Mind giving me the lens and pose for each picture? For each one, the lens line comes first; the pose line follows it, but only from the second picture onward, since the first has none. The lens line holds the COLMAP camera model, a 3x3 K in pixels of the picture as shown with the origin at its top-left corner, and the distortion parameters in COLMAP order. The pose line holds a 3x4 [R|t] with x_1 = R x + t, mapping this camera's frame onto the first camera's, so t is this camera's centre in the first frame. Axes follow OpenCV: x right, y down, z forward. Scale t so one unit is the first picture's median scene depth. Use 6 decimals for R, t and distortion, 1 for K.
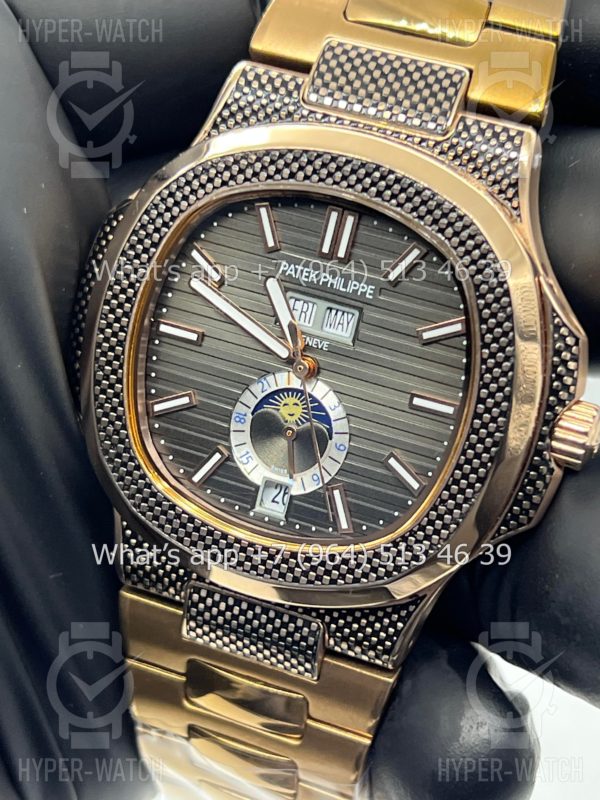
lens RADIAL K [[1944.4, 0, 297.1], [0, 1944.4, 395.2], [0, 0, 1]] dist [0.128457, 0.000000]
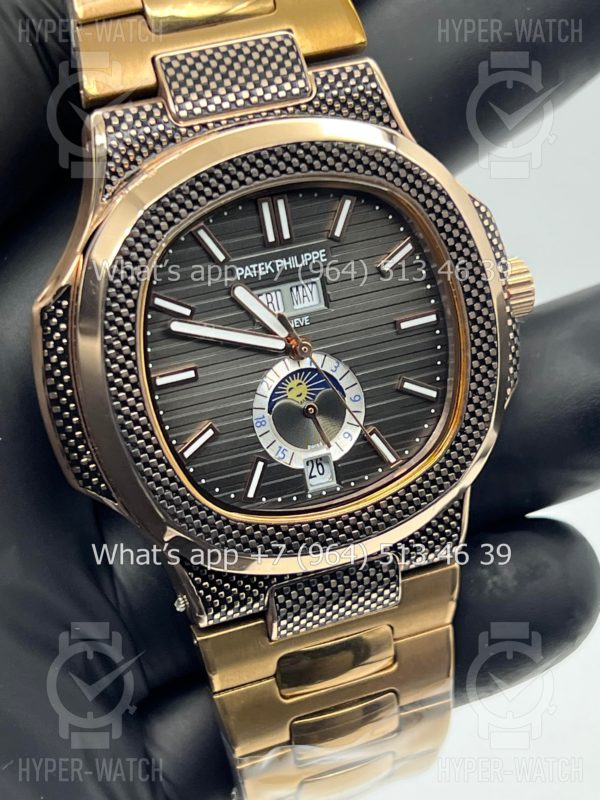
lens RADIAL K [[1944.4, 0, 304.2], [0, 1944.4, 401.0], [0, 0, 1]] dist [0.128457, 0.000000]
pose [[0.728971, -0.474619, 0.493294, -0.528157], [0.440488, 0.876833, 0.192702, -0.191197], [-0.523997, 0.076816, 0.848249, 0.104197]]
